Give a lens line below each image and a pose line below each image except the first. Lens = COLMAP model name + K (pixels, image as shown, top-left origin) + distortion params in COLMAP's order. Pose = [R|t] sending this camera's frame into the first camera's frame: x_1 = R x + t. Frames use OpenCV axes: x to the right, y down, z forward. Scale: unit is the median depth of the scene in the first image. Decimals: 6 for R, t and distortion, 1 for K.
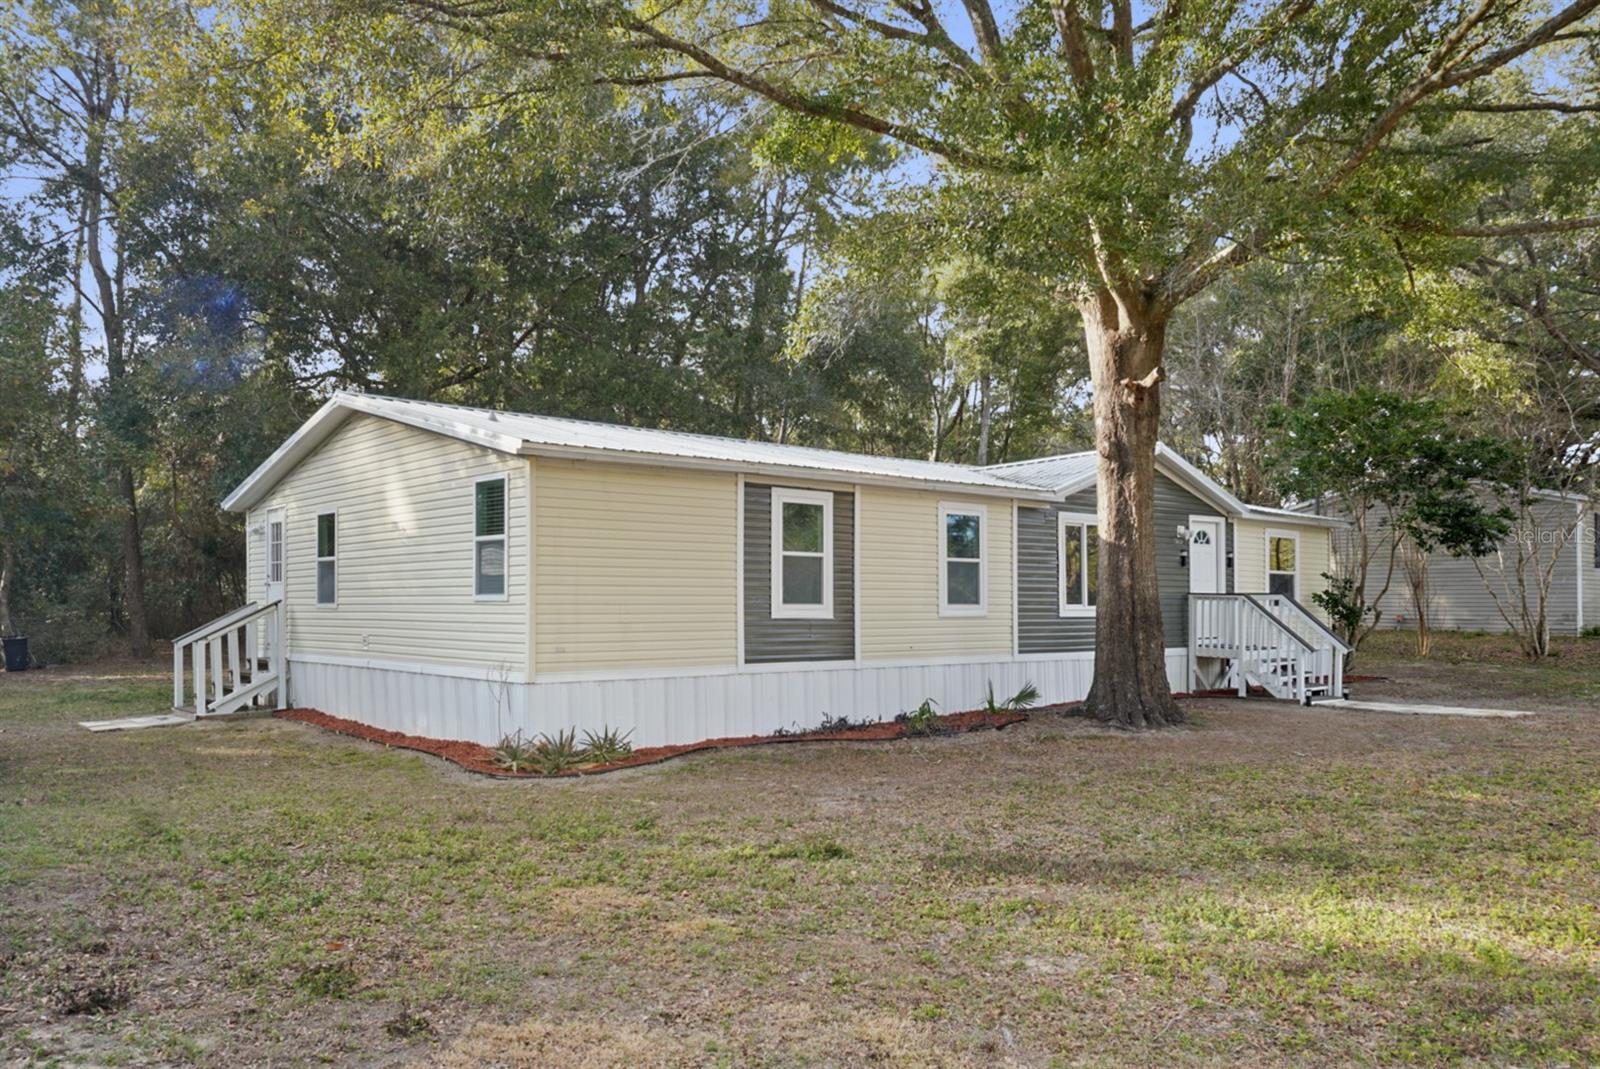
lens RADIAL K [[1252.4, 0, 800.0], [0, 1252.4, 534.5], [0, 0, 1]] dist [-0.114525, -0.001094]
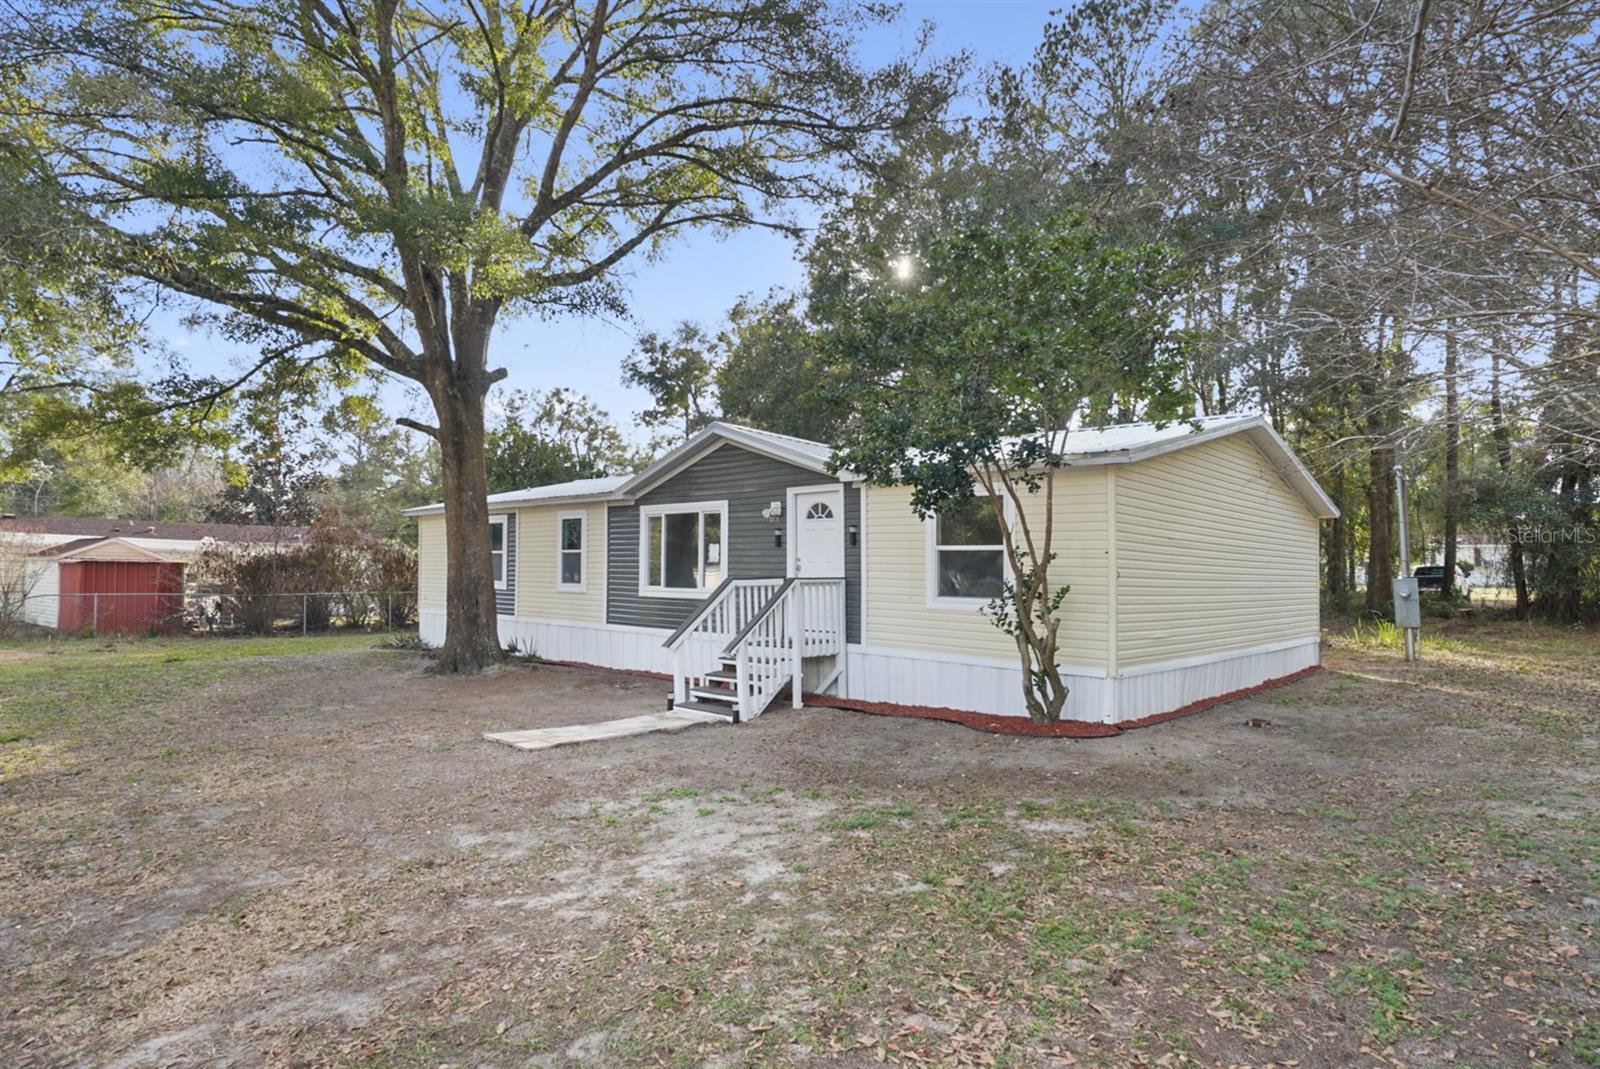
lens RADIAL K [[869.1, 0, 800.0], [0, 869.1, 534.5], [0, 0, 1]] dist [-0.000083, 0.000191]
pose [[0.128975, -0.058839, -0.989901, 1.135987], [0.026587, 0.998085, -0.055861, 0.063624], [0.991291, -0.019113, 0.130292, 1.143378]]
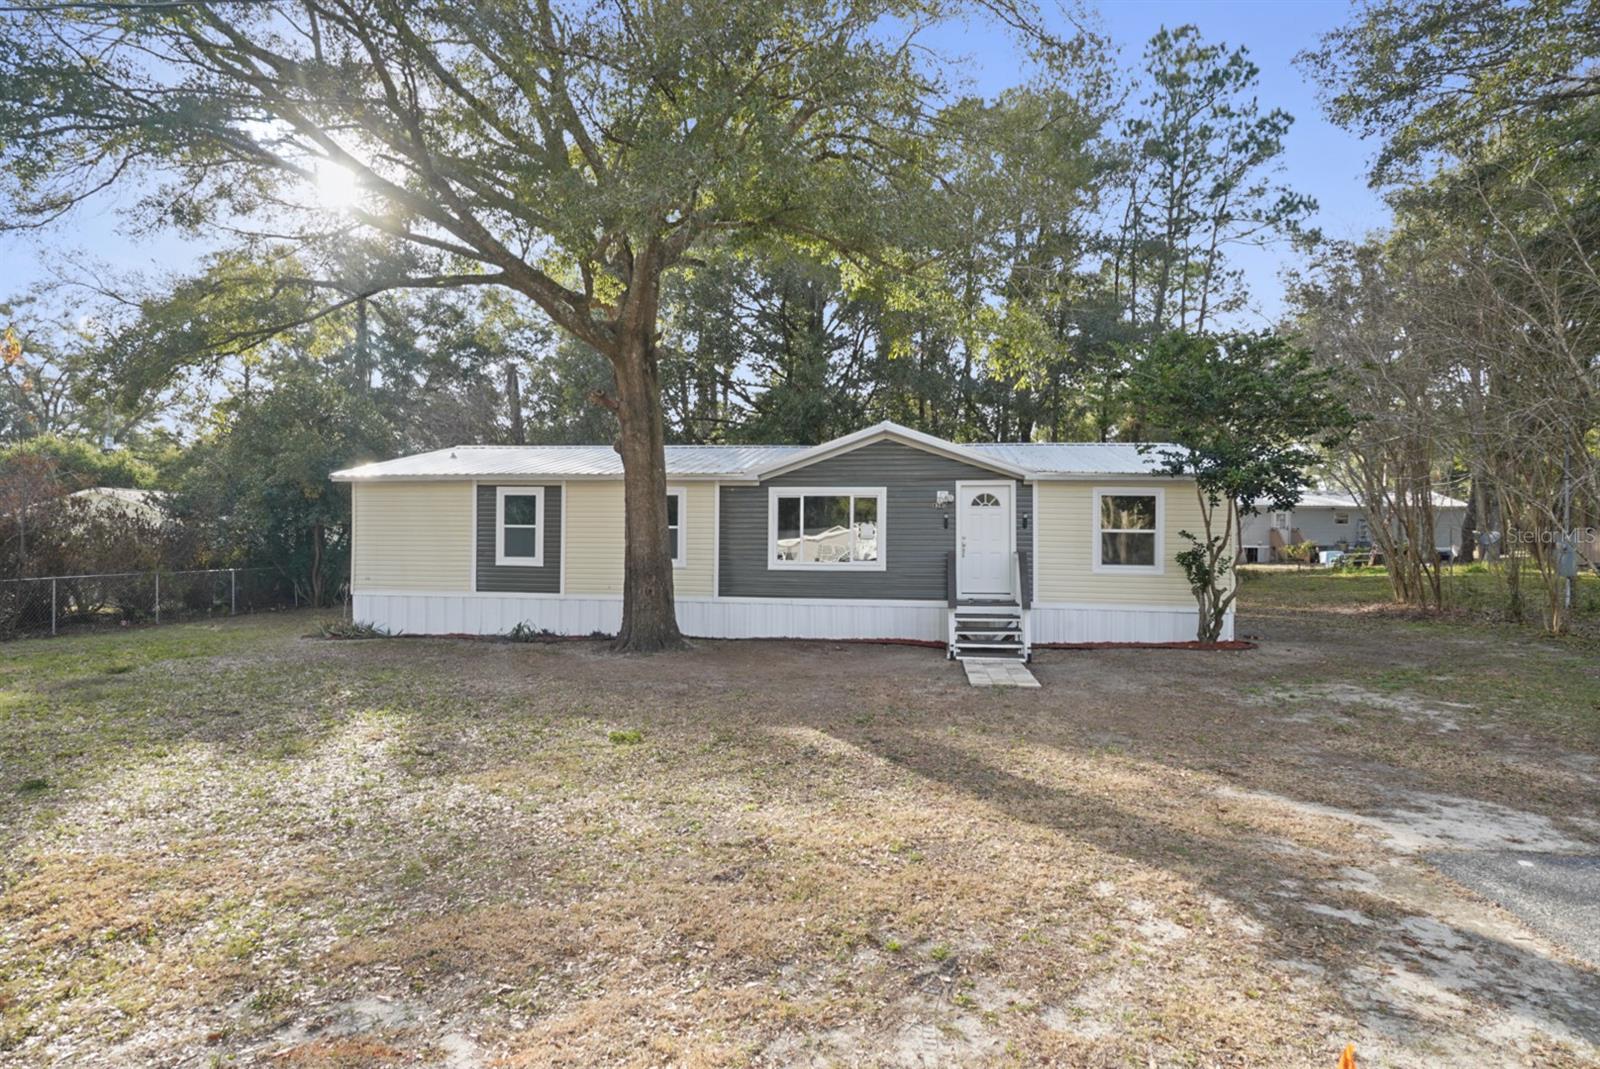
lens RADIAL K [[869.1, 0, 800.0], [0, 869.1, 534.5], [0, 0, 1]] dist [-0.000083, 0.000191]
pose [[0.653915, -0.029047, -0.756010, 0.991703], [0.029009, 0.999491, -0.013310, 0.047026], [0.756012, -0.013227, 0.654425, 0.482537]]
